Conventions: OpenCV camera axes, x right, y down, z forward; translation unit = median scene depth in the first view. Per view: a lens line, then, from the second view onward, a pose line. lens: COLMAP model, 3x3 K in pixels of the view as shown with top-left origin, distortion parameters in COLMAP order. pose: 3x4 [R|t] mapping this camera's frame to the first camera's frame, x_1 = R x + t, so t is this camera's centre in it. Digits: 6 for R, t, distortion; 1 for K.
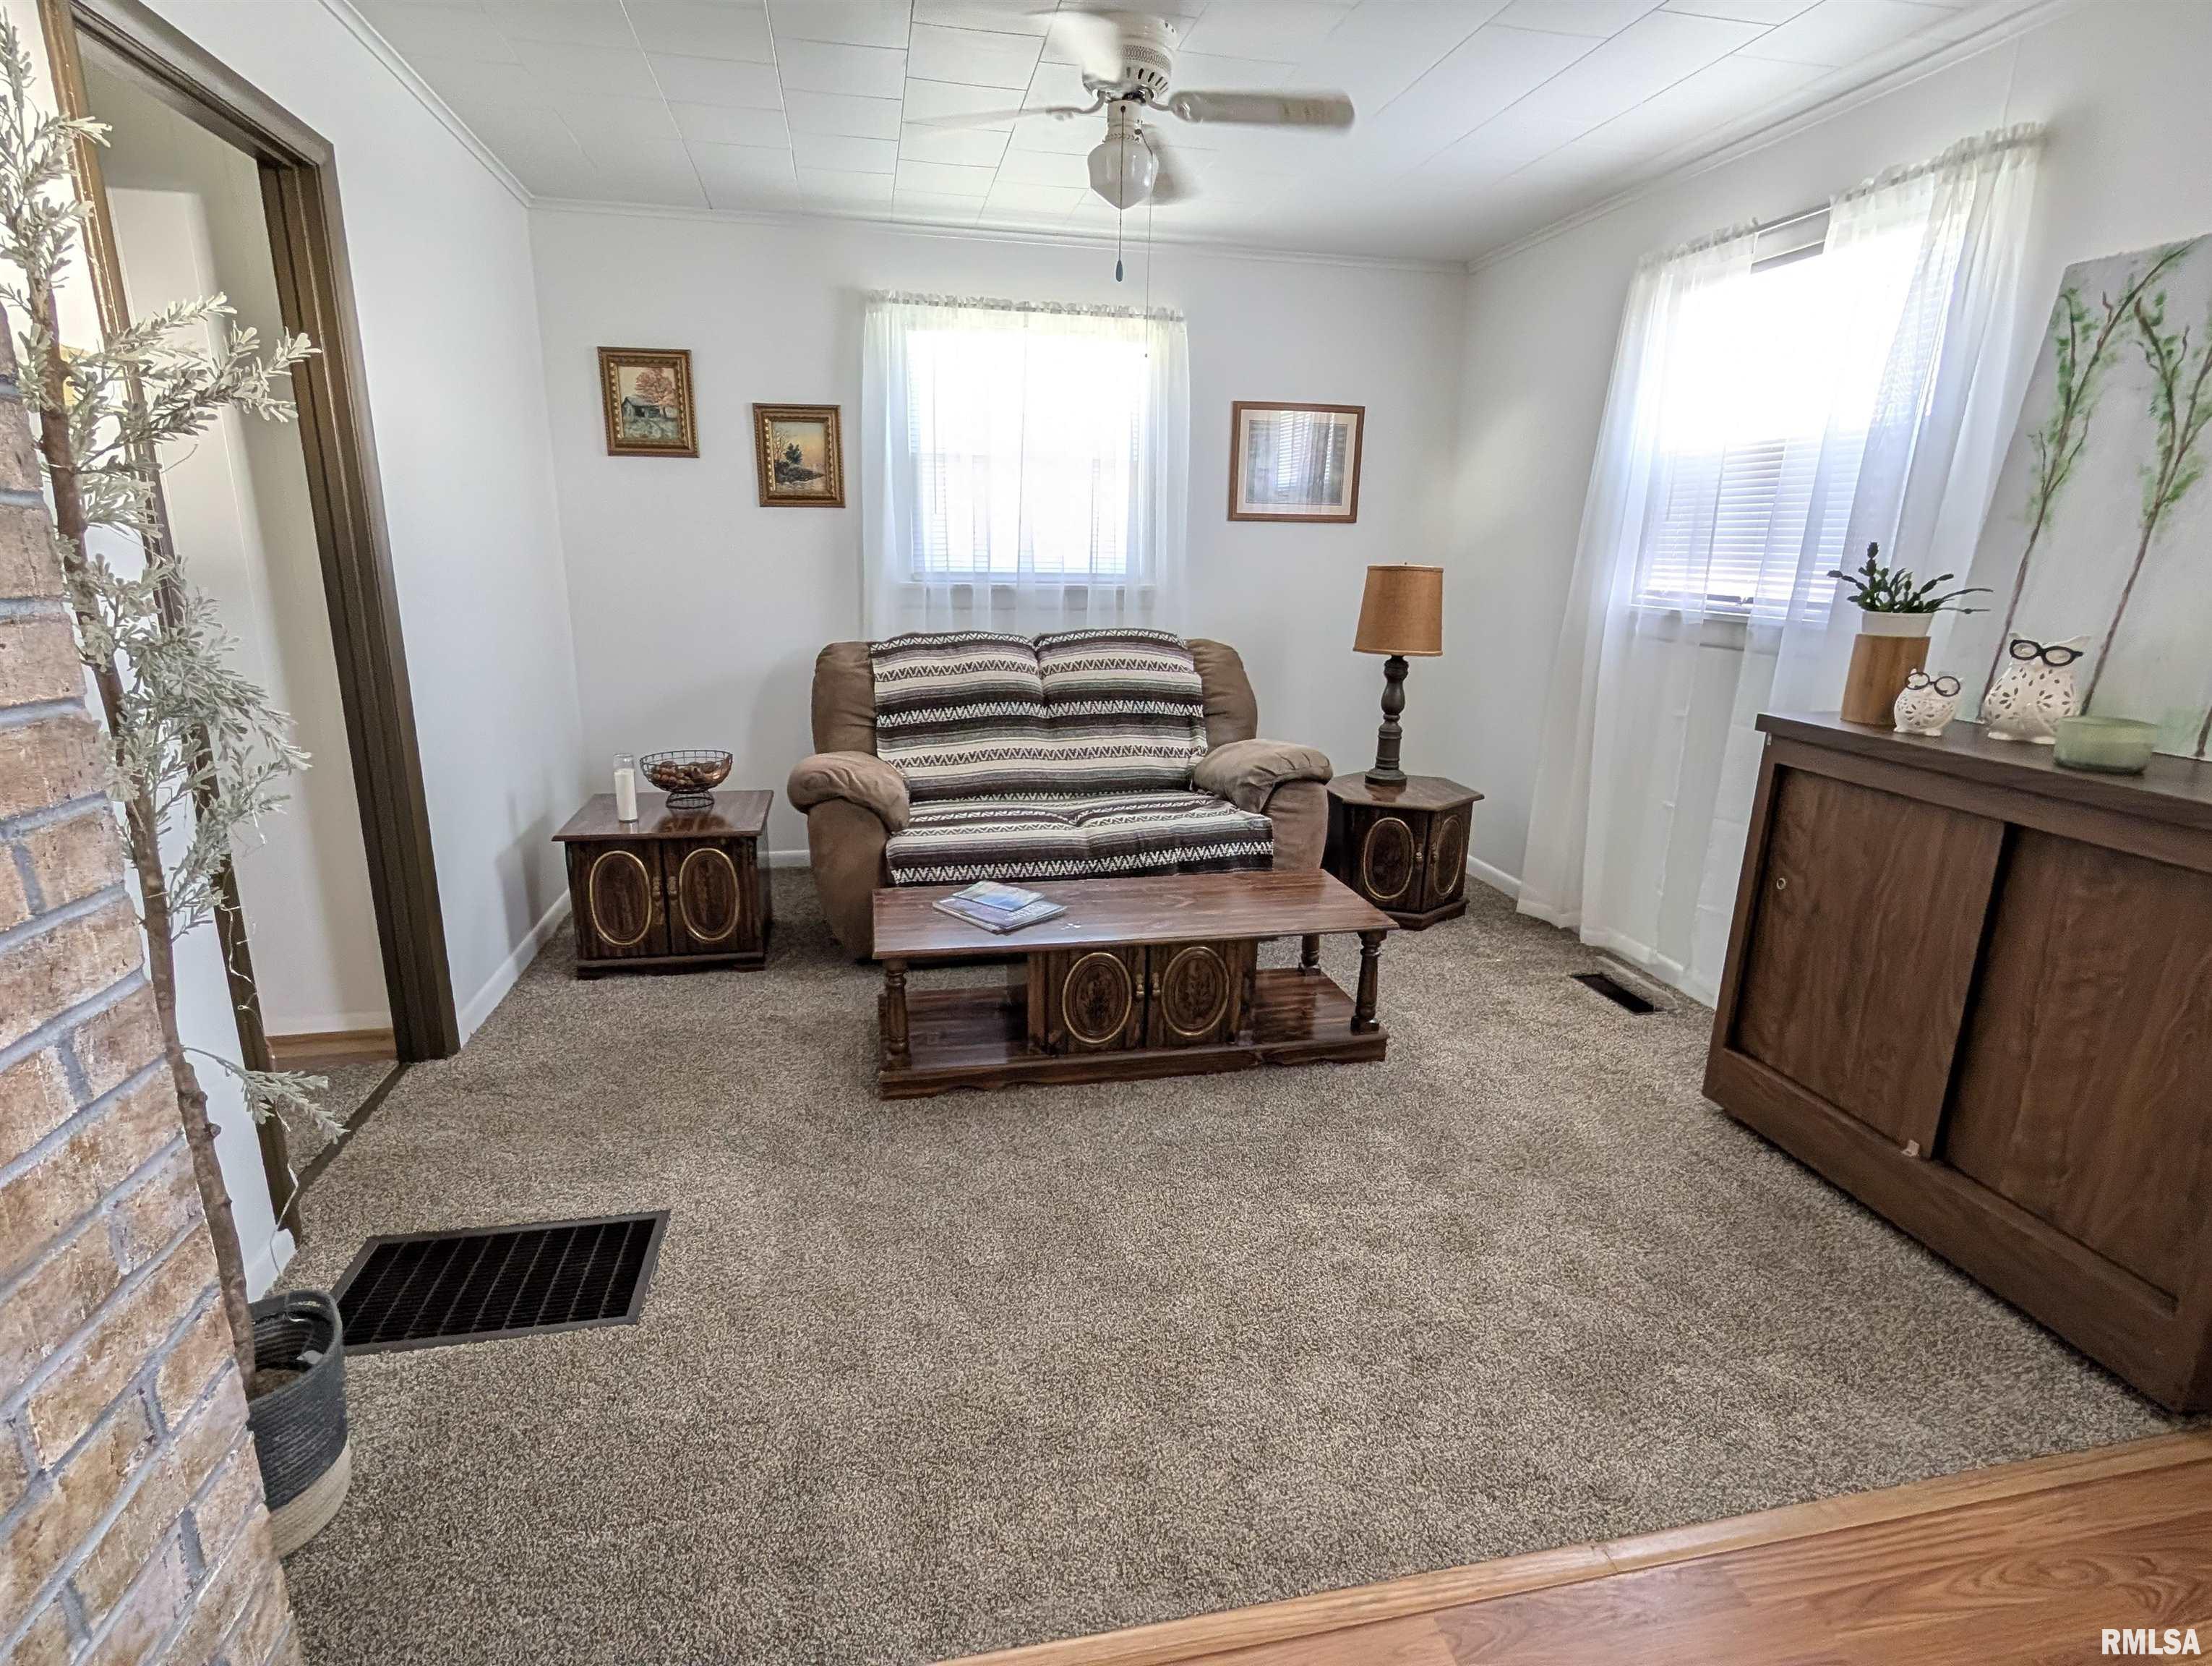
lens RADIAL K [[1109.8, 0, 1102.7], [0, 1109.8, 842.6], [0, 0, 1]] dist [-0.004273, 0.000534]
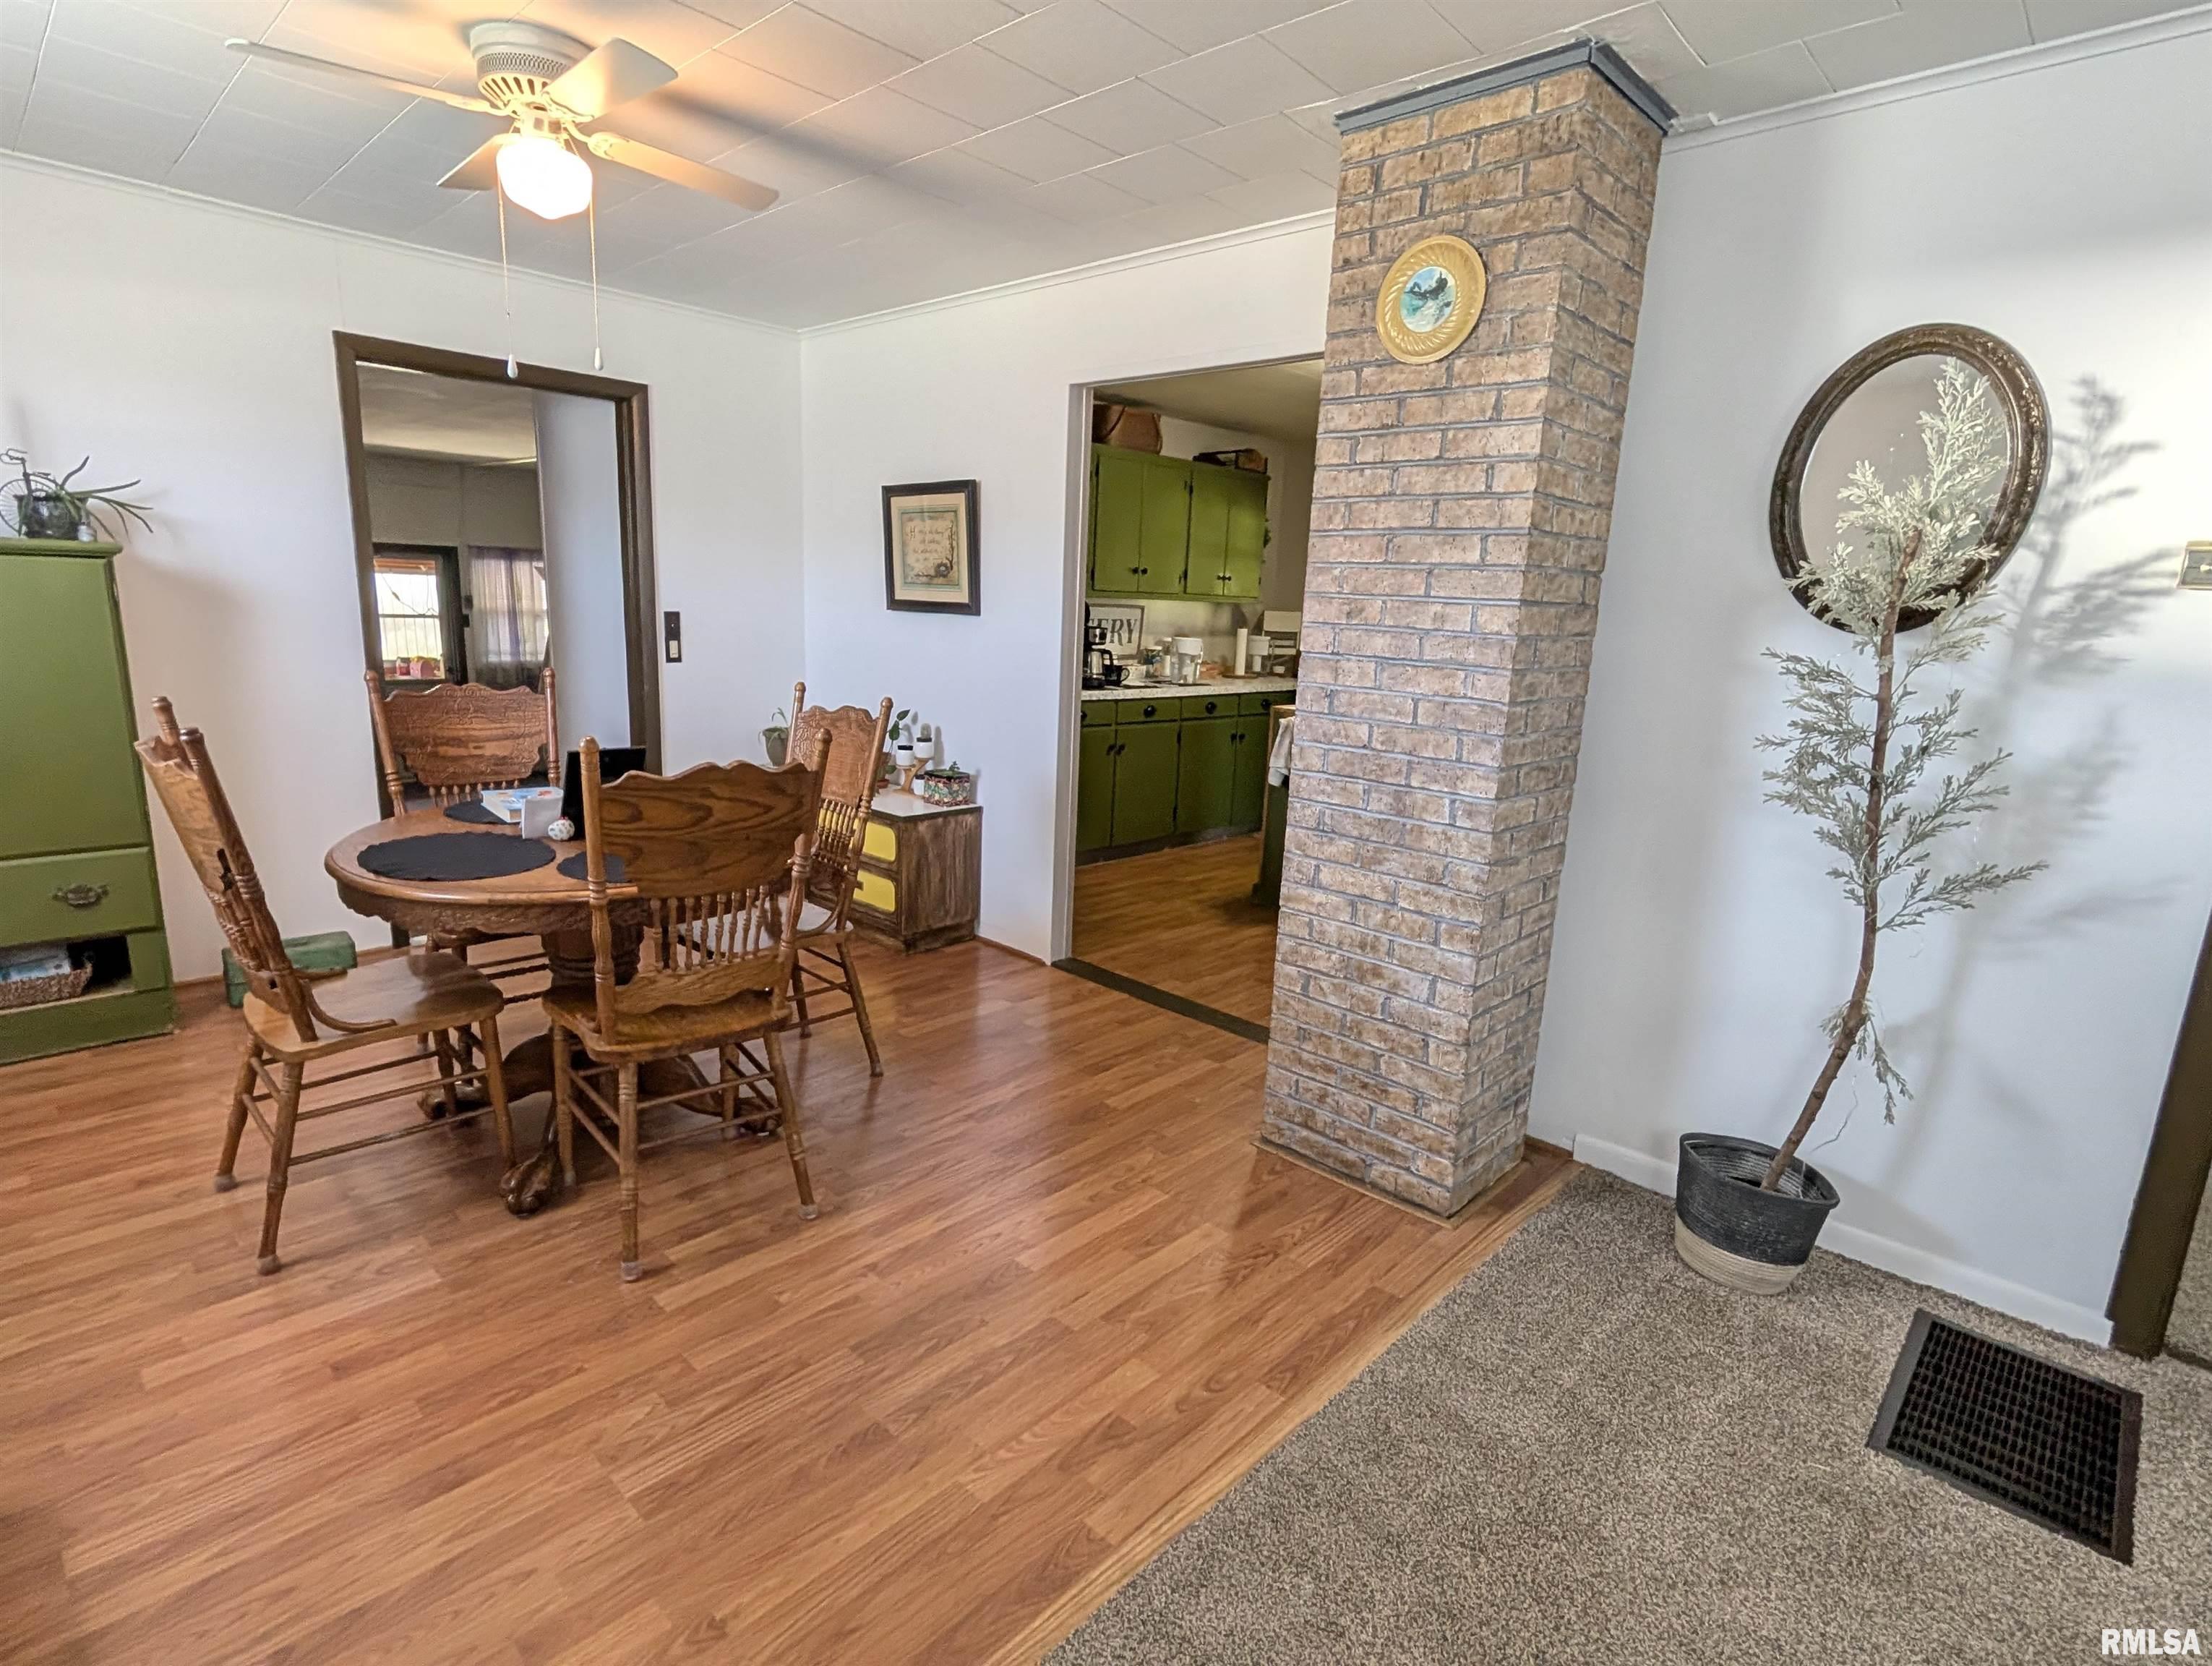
lens RADIAL K [[1111.9, 0, 1086.6], [0, 1111.9, 843.8], [0, 0, 1]] dist [-0.002645, 0.001051]
pose [[-0.822250, 0.073322, -0.564383, 0.475963], [-0.201892, 0.889594, 0.409709, -0.220660], [0.532113, 0.450828, -0.716666, 0.757970]]
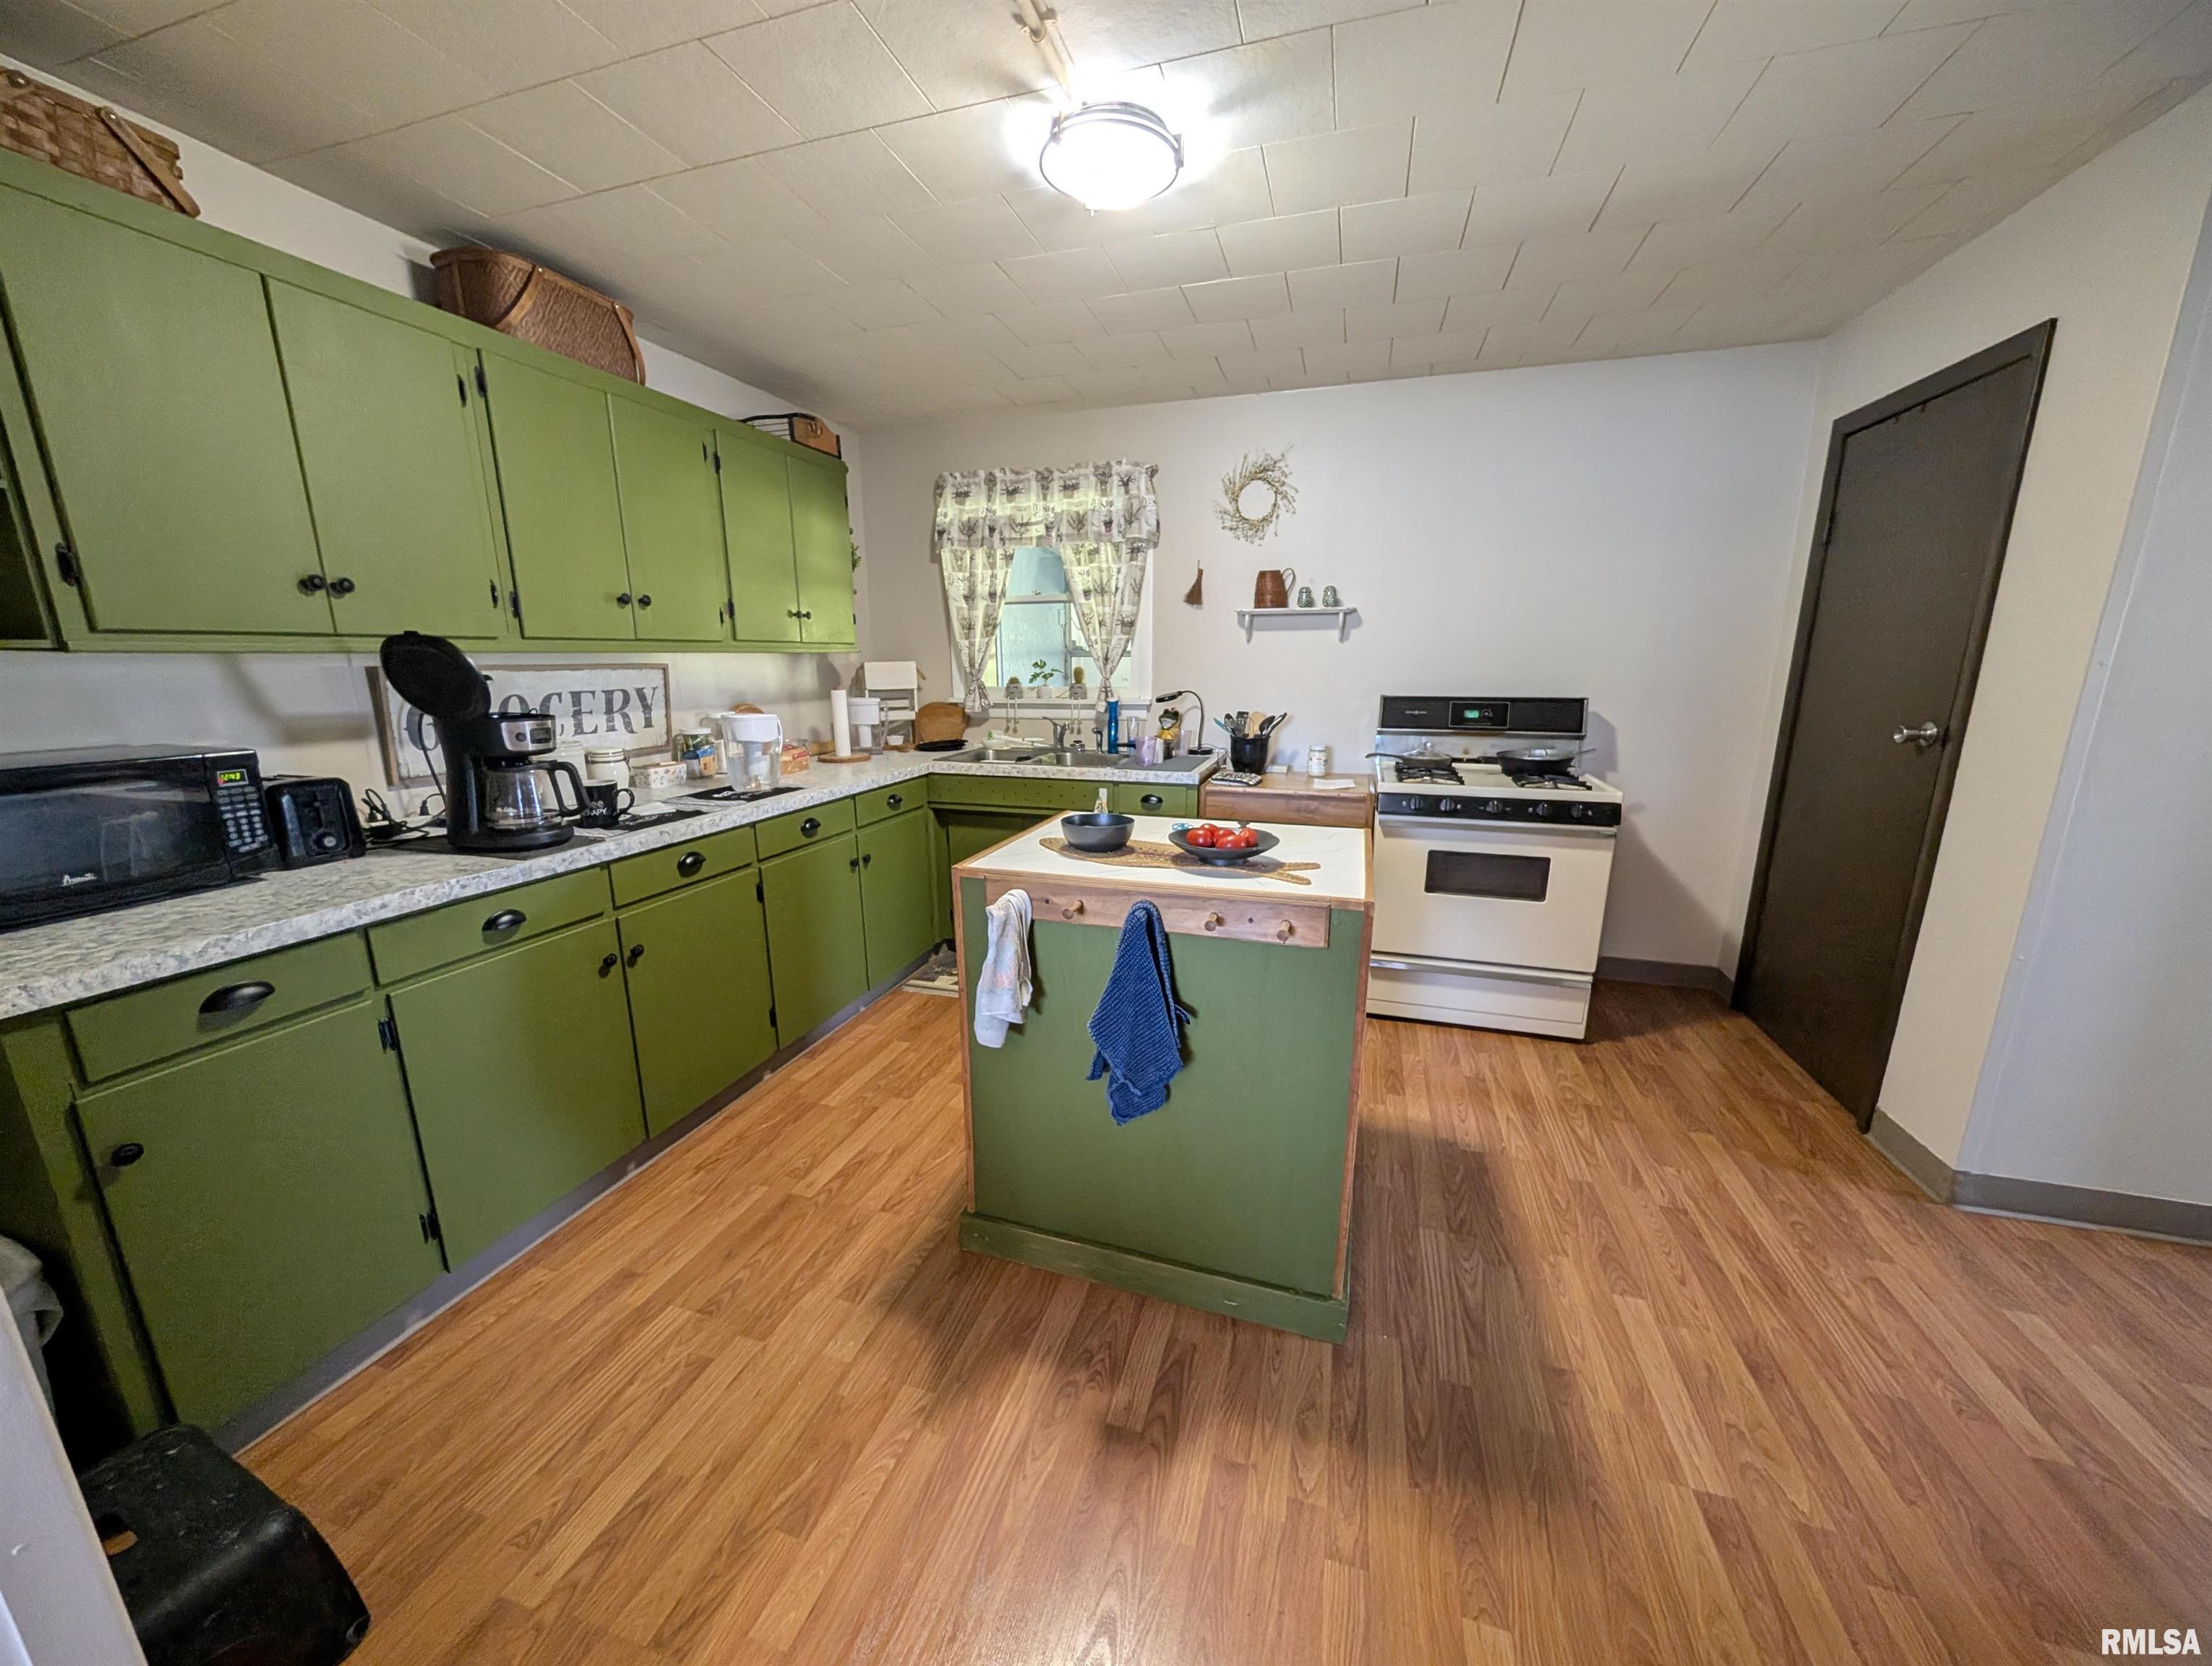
lens RADIAL K [[806.0, 0, 1101.7], [0, 806.0, 837.8], [0, 0, 1]] dist [-0.000091, 0.000001]
pose [[-0.474909, 0.179720, -0.861488, -0.341533], [-0.236562, 0.916823, 0.321673, 0.016573], [0.847644, 0.356561, -0.392893, -0.153368]]
